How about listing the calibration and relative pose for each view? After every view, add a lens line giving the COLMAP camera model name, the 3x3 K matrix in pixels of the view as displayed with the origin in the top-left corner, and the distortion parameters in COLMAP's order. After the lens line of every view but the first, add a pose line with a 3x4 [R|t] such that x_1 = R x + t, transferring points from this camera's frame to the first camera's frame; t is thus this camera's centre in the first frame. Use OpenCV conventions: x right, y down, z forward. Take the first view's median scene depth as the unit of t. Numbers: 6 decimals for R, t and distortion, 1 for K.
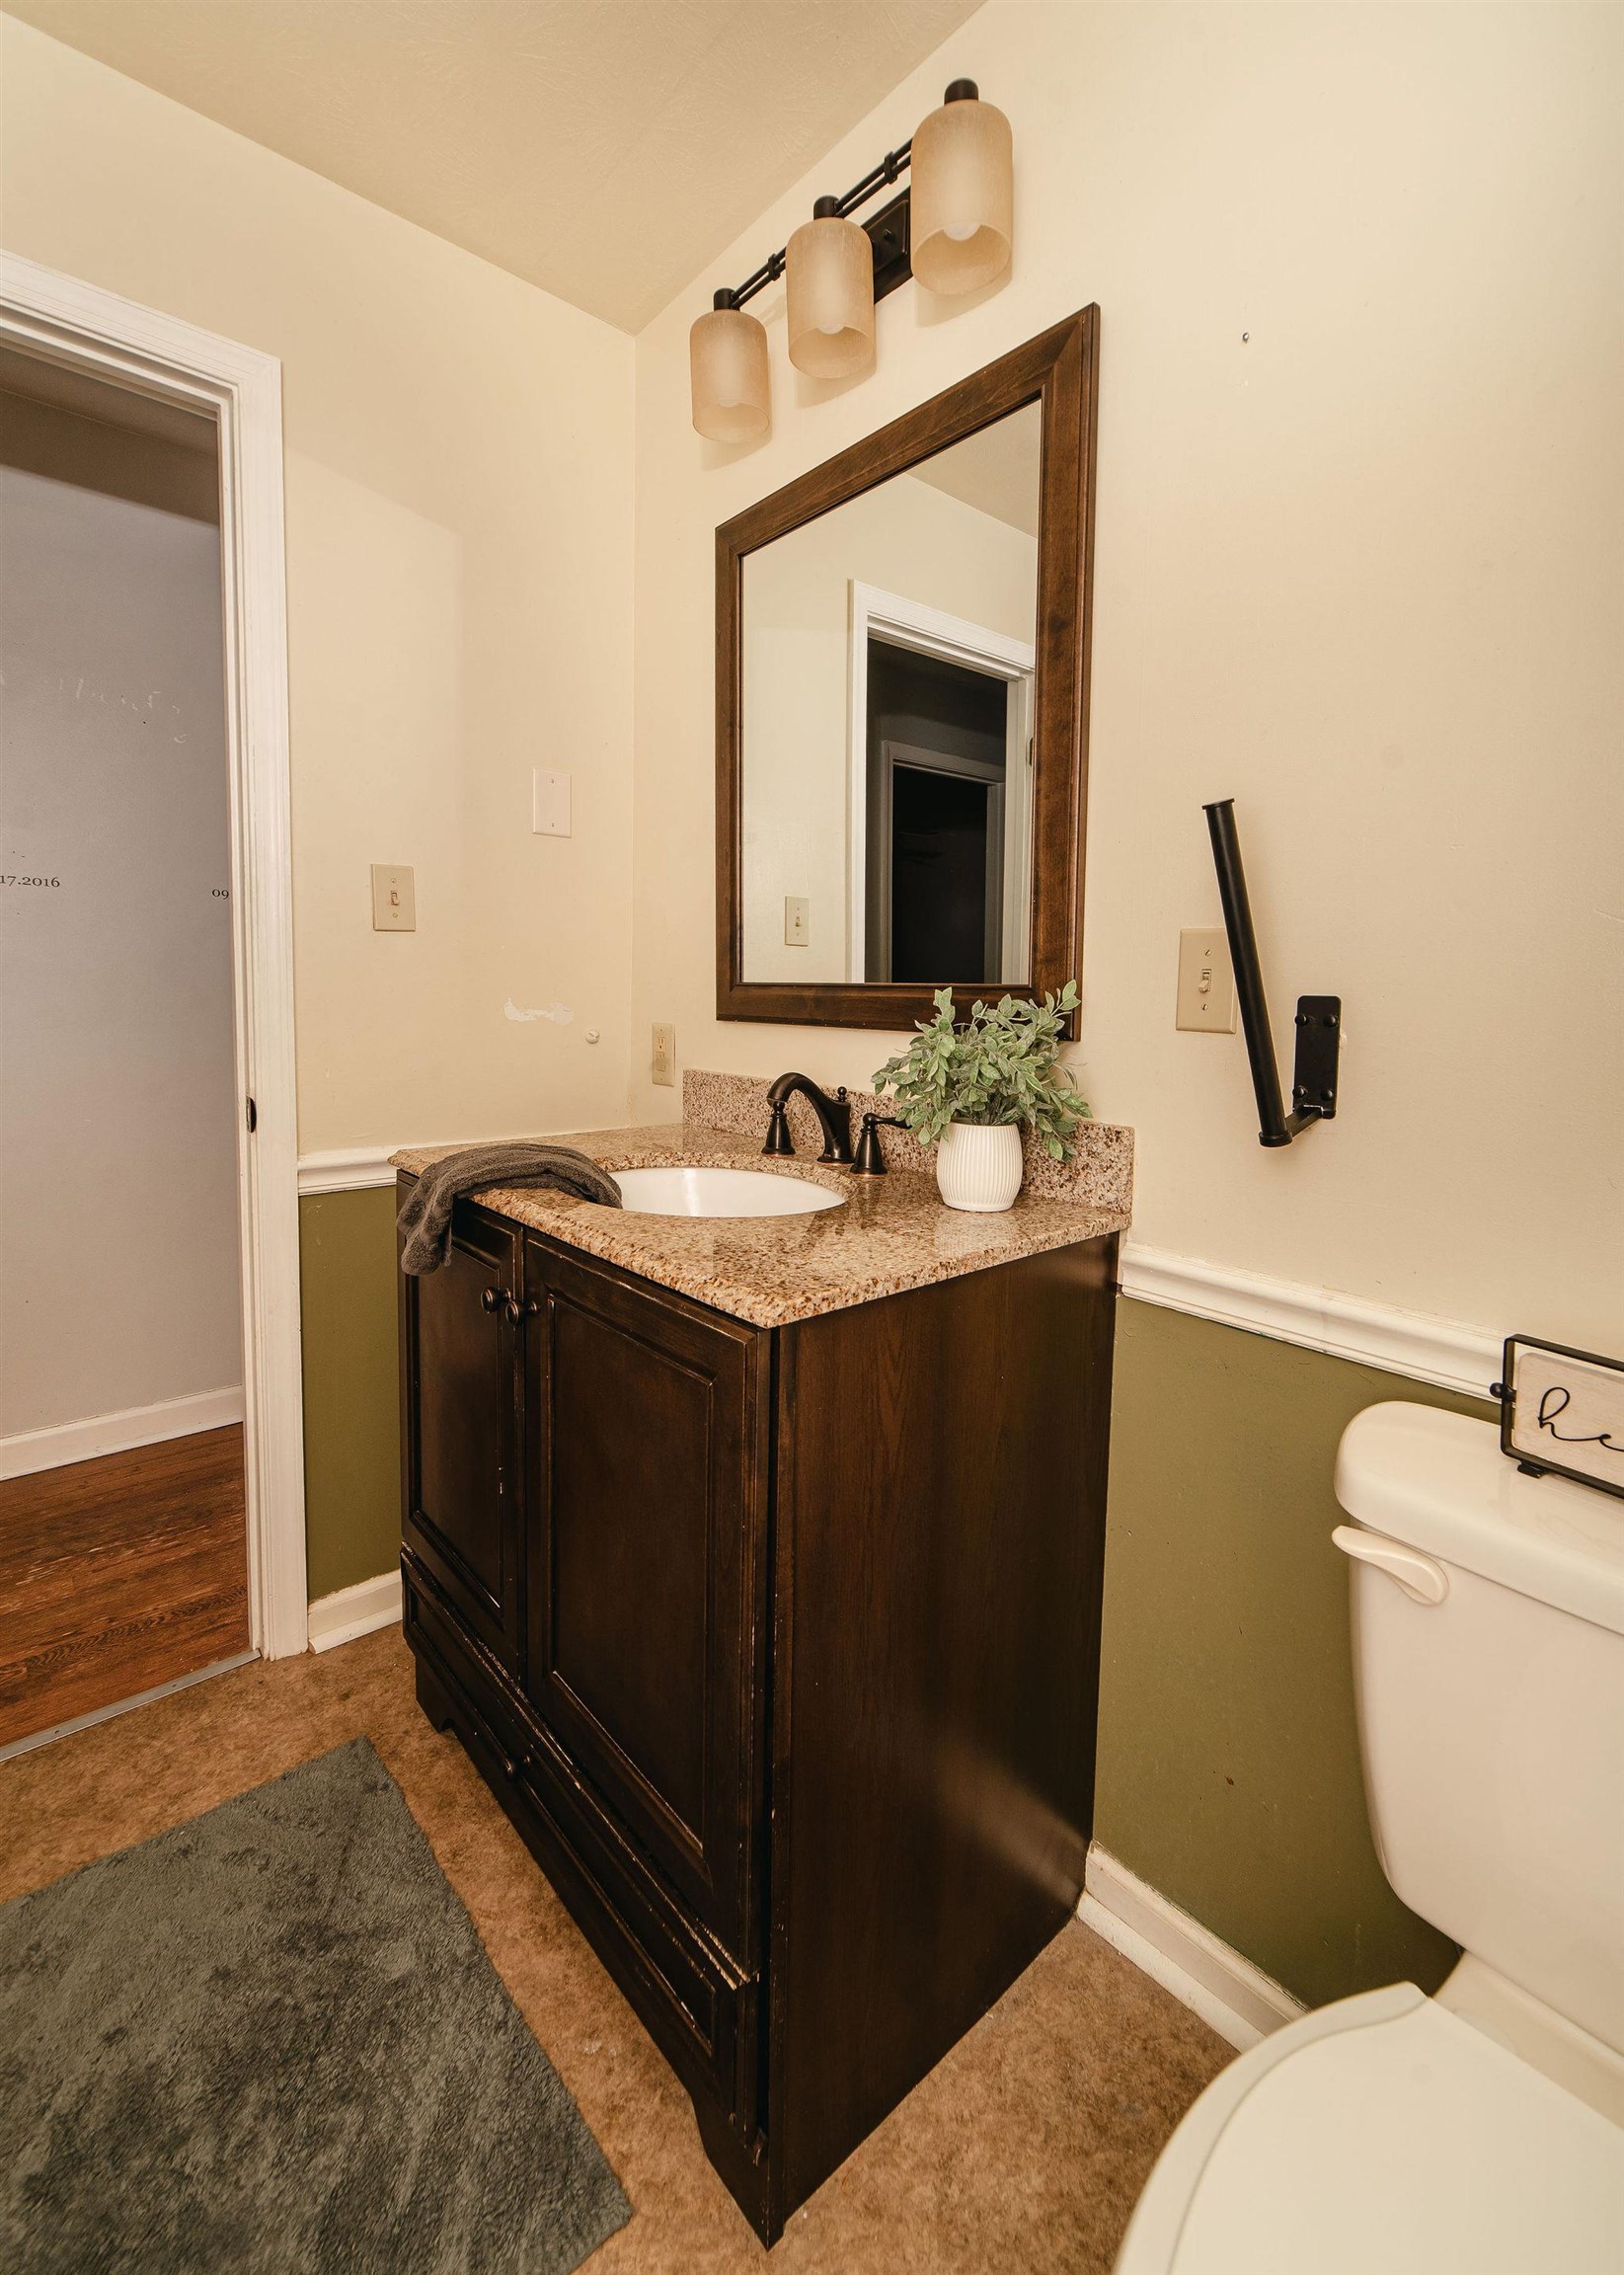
lens RADIAL K [[943.7, 0, 815.2], [0, 943.7, 1057.3], [0, 0, 1]] dist [-0.001131, -0.001025]
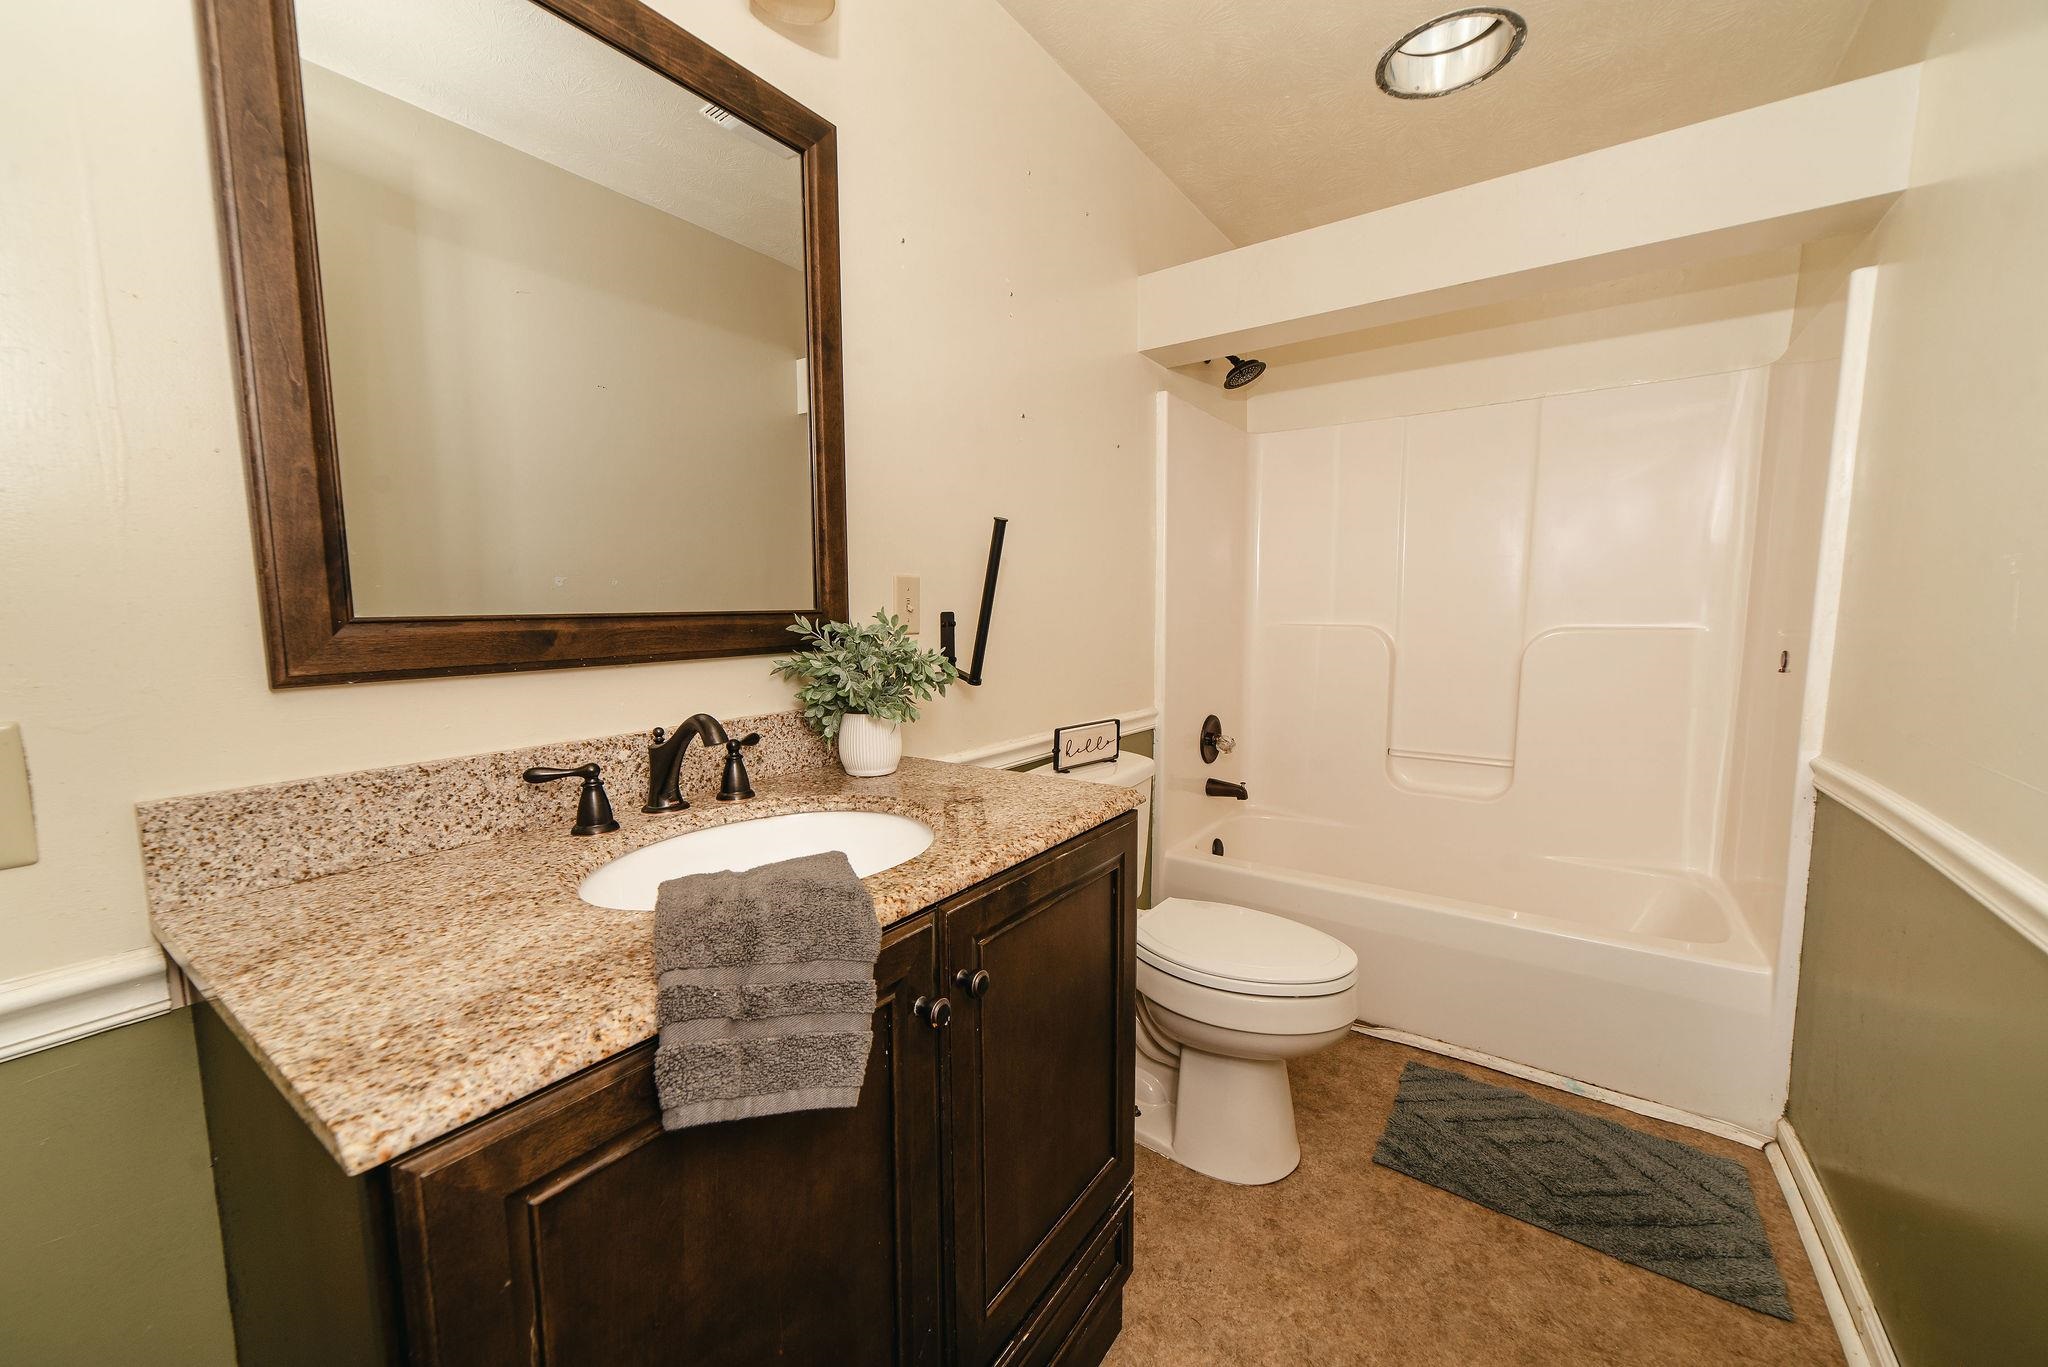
lens RADIAL K [[780.0, 0, 1017.1], [0, 780.0, 689.0], [0, 0, 1]] dist [-0.001744, 0.000634]
pose [[-0.218320, -0.118708, 0.968630, -0.950865], [0.077616, 0.987317, 0.138492, -0.101365], [-0.972786, 0.105417, -0.206337, 1.011156]]
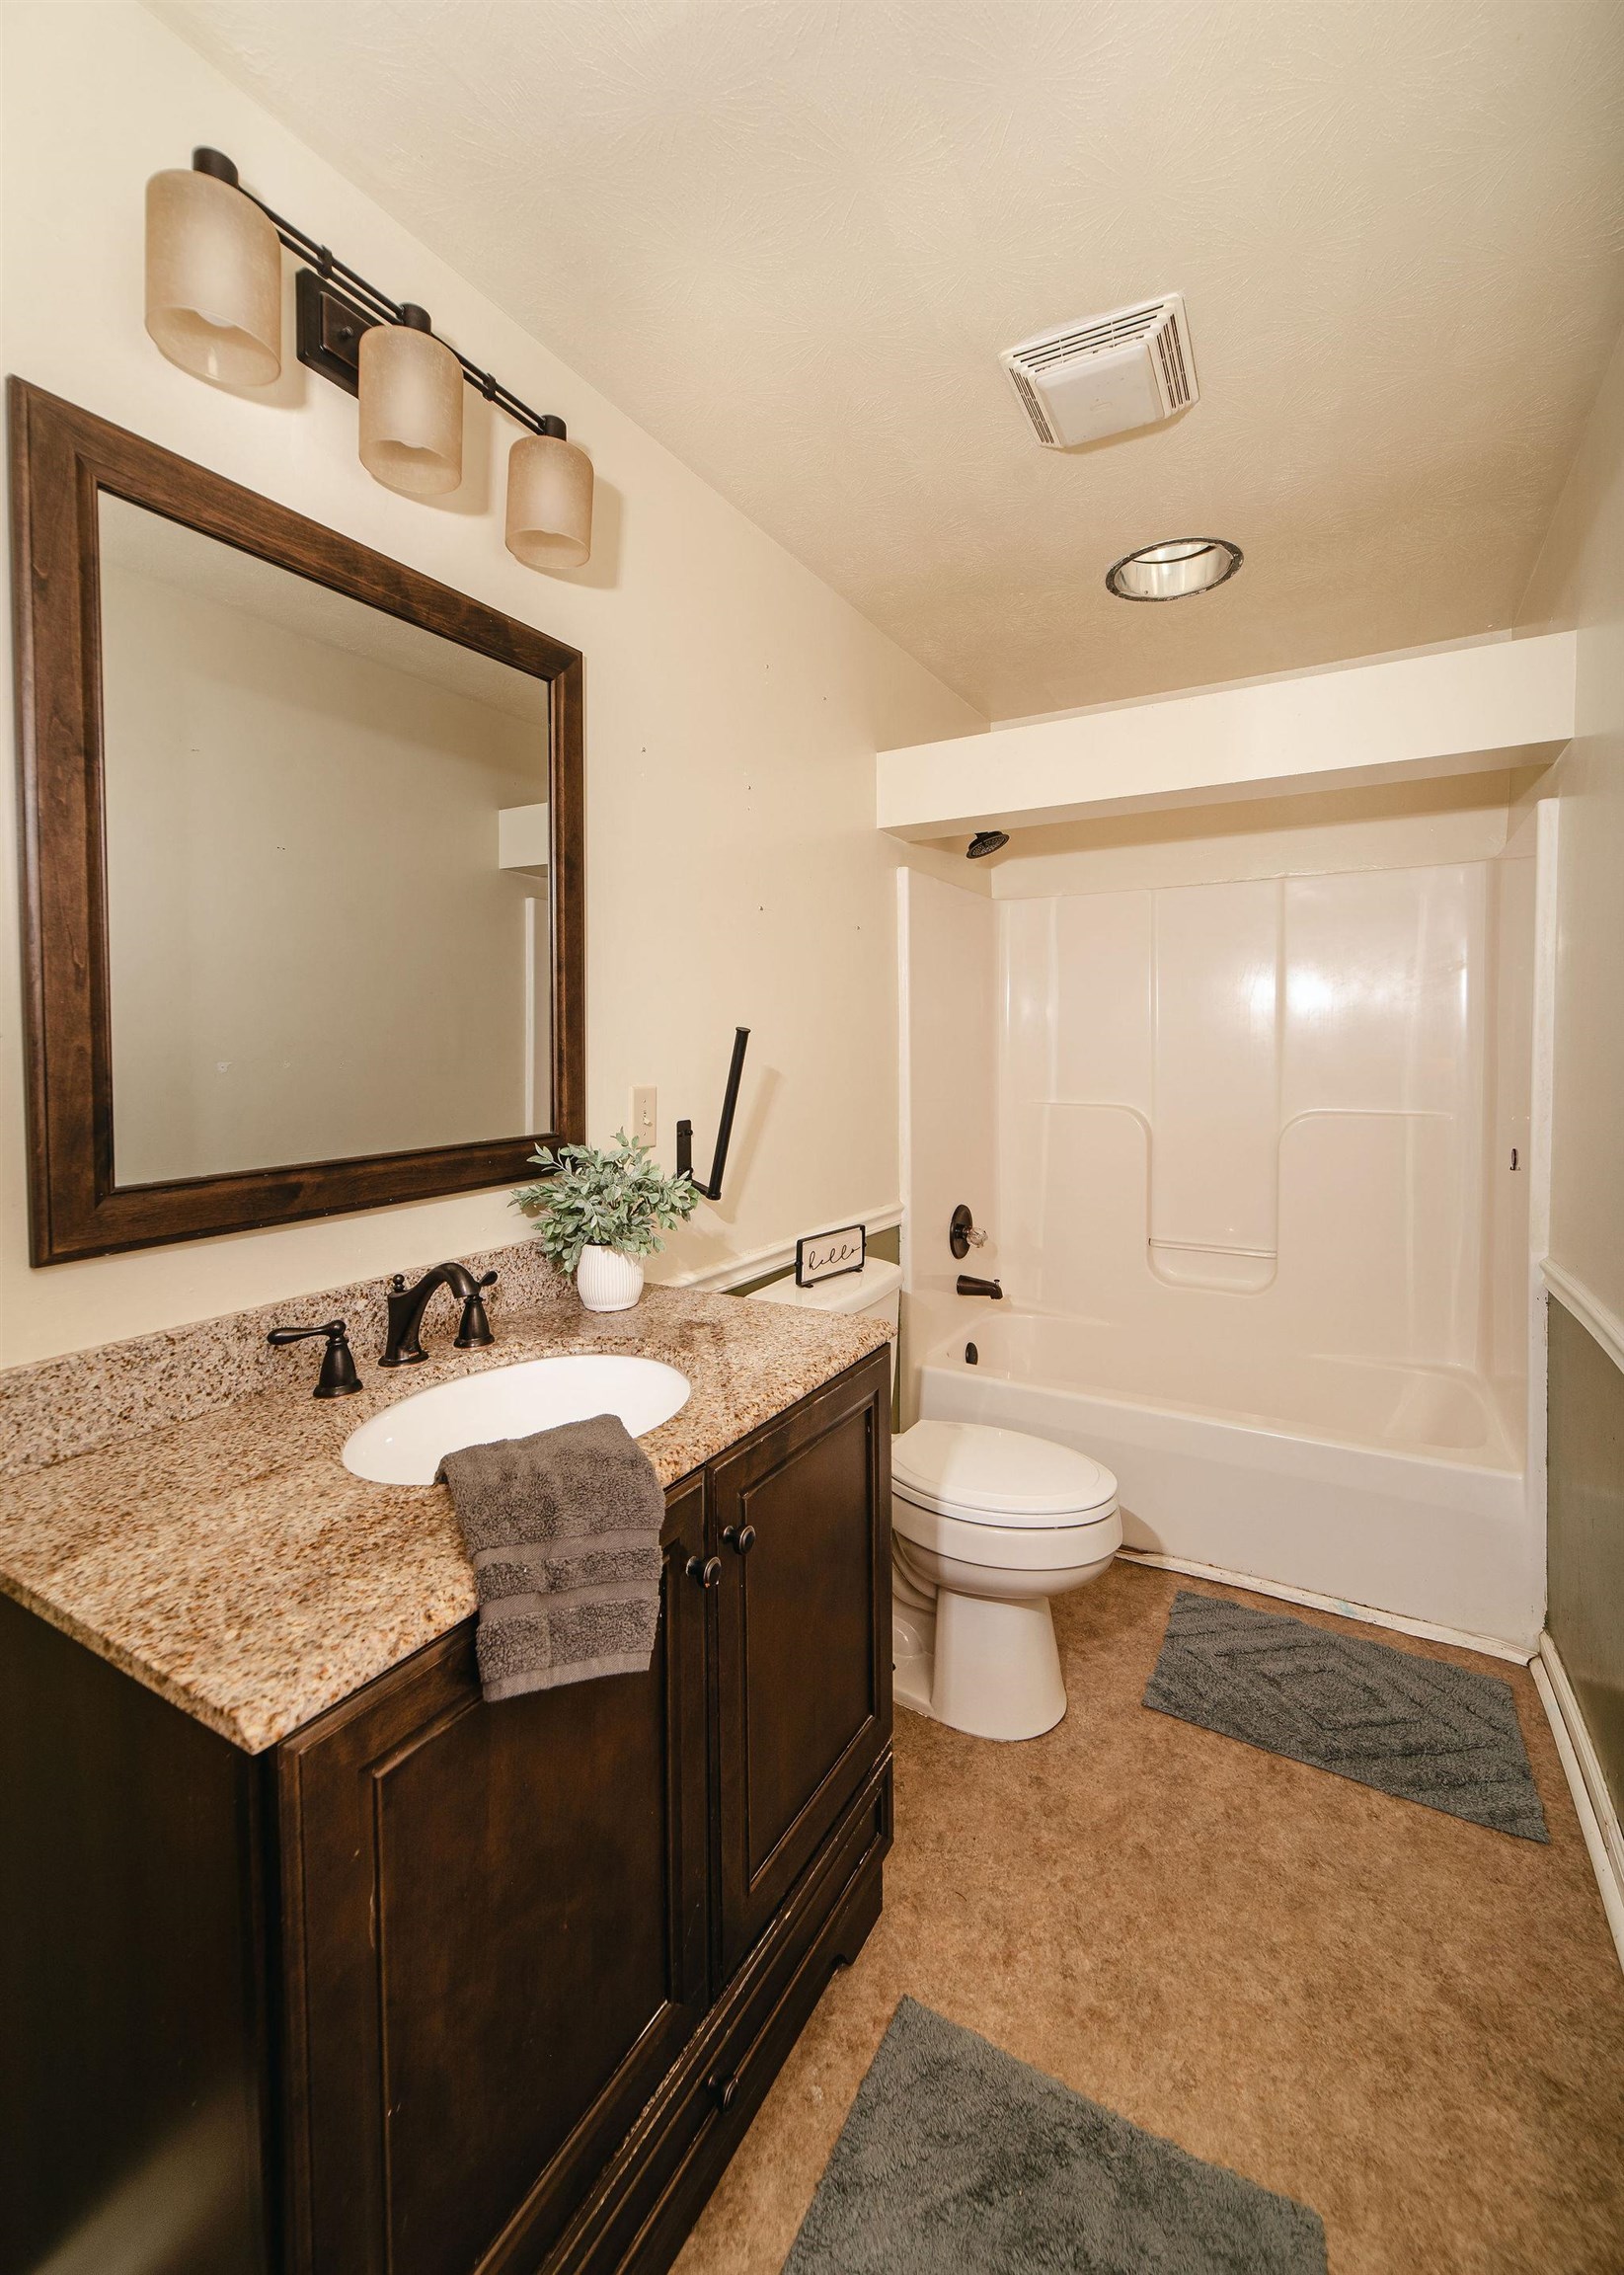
lens RADIAL K [[943.7, 0, 815.2], [0, 943.7, 1057.3], [0, 0, 1]] dist [-0.001131, -0.001025]
pose [[-0.308139, -0.035819, 0.950667, -1.128550], [0.074396, 0.995323, 0.061615, -0.238883], [-0.948428, 0.089712, -0.304033, 1.092876]]
